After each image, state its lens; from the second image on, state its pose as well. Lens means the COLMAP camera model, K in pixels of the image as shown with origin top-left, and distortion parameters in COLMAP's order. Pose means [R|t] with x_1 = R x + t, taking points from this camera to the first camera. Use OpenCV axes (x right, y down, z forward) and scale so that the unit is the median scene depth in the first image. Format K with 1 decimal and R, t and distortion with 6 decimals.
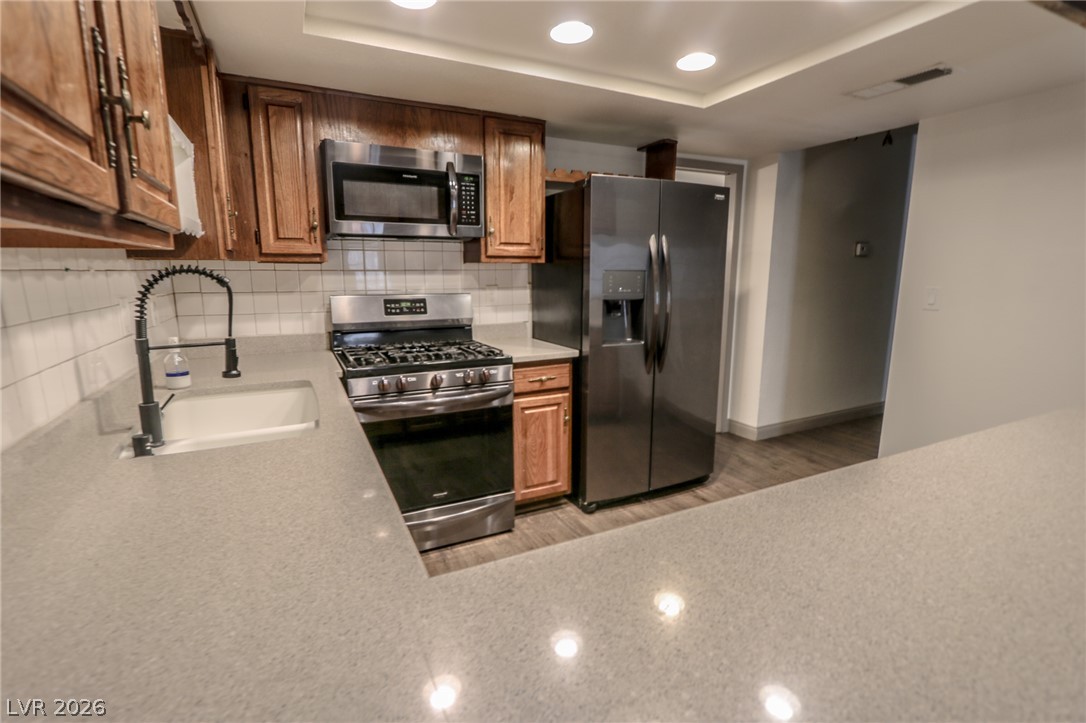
lens RADIAL K [[500.5, 0, 532.2], [0, 500.5, 361.5], [0, 0, 1]] dist [-0.015749, 0.002135]
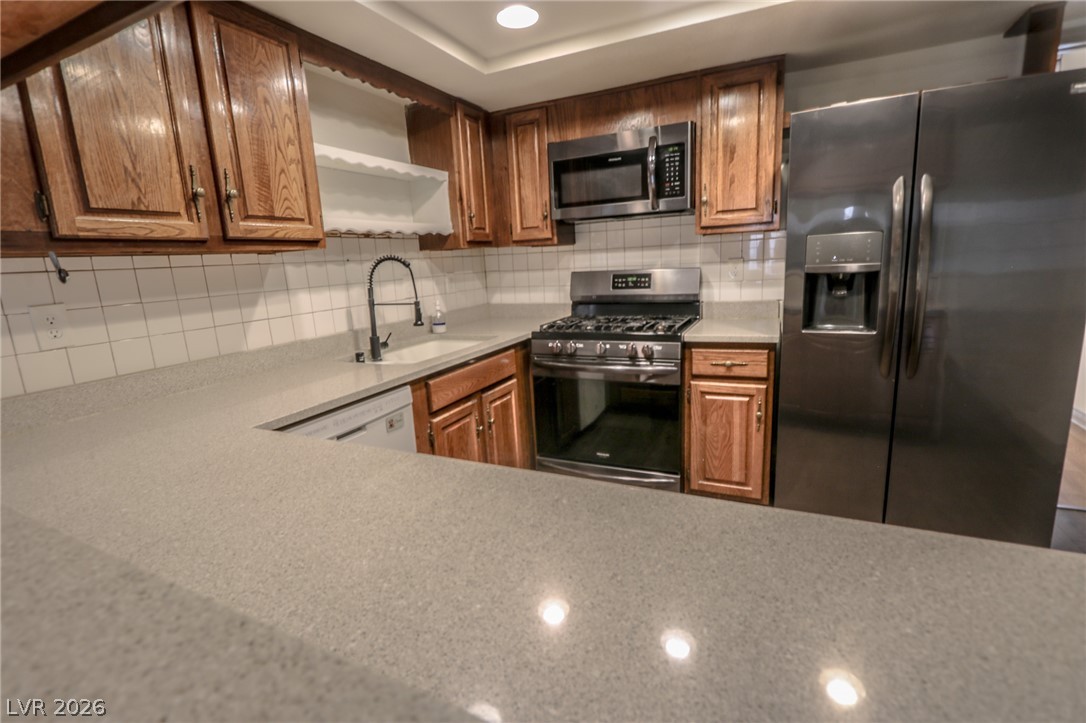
lens RADIAL K [[500.5, 0, 532.3], [0, 500.5, 362.0], [0, 0, 1]] dist [-0.015749, 0.002135]
pose [[0.615456, 0.126133, -0.778013, 0.485127], [-0.088311, 0.991932, 0.090955, -0.017433], [0.783209, 0.012729, 0.621629, 0.176766]]
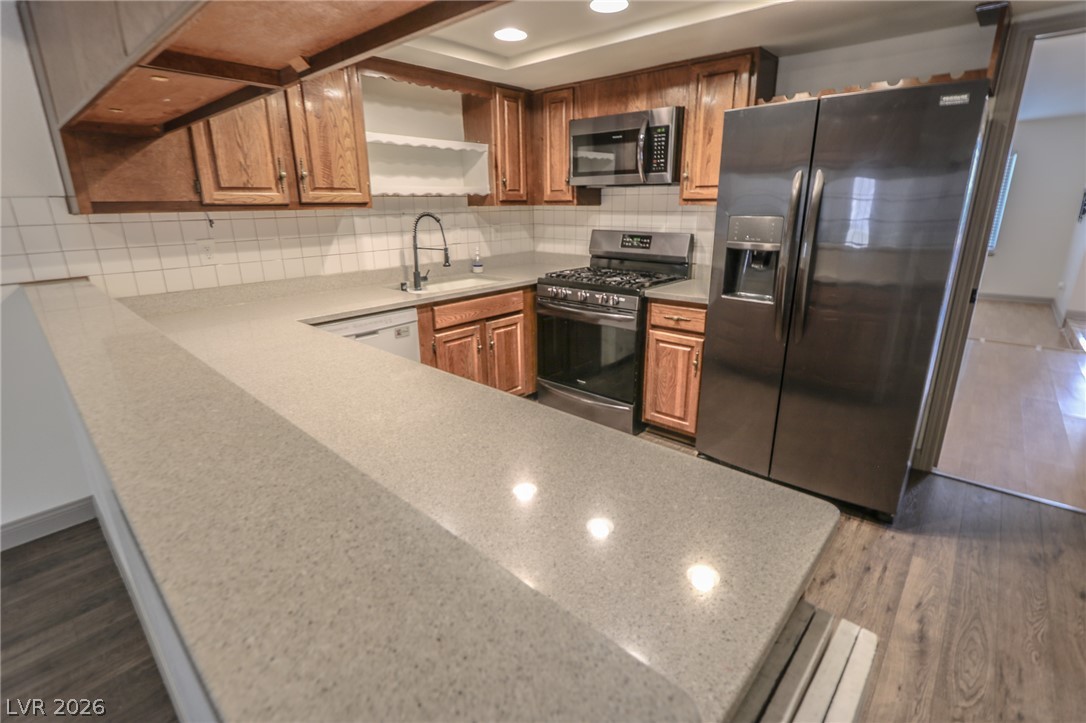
lens RADIAL K [[500.5, 0, 540.8], [0, 500.5, 353.4], [0, 0, 1]] dist [-0.015749, 0.002135]
pose [[0.379024, 0.265068, -0.886611, 0.858703], [-0.156199, 0.962676, 0.221035, -0.081758], [0.912109, 0.054711, 0.406281, 0.303364]]
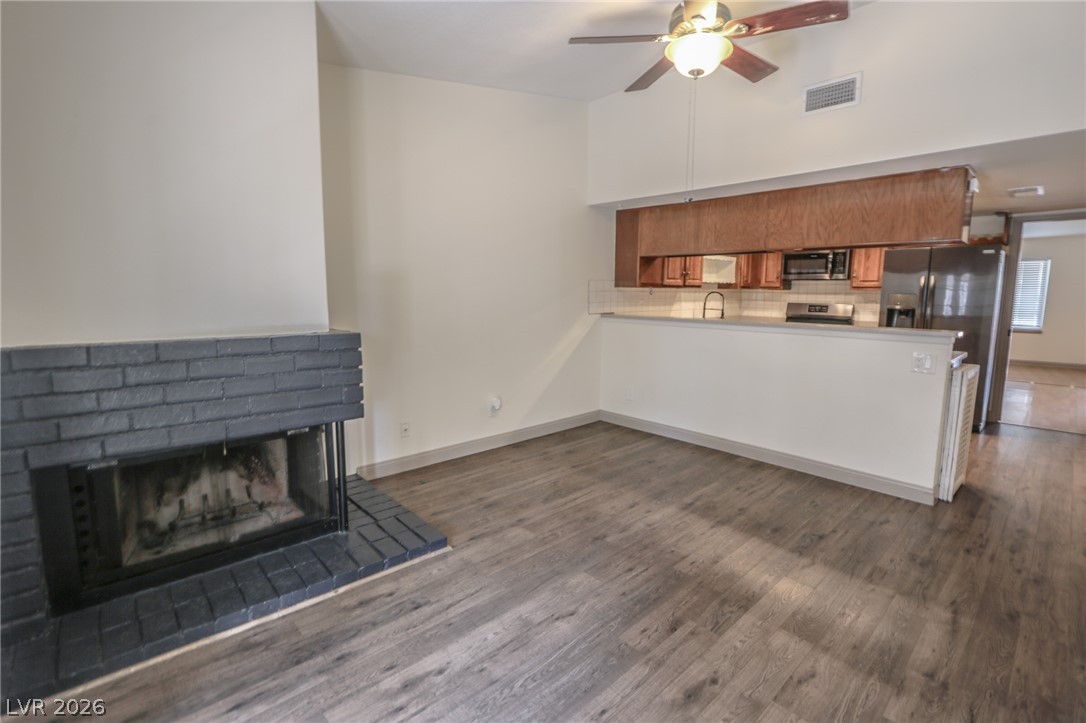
lens RADIAL K [[500.5, 0, 543.5], [0, 500.5, 352.4], [0, 0, 1]] dist [-0.015749, 0.002135]
pose [[0.301152, 0.120496, -0.945932, 1.610867], [-0.177032, 0.981804, 0.068704, 0.158819], [0.936999, 0.146770, 0.317004, -0.911155]]
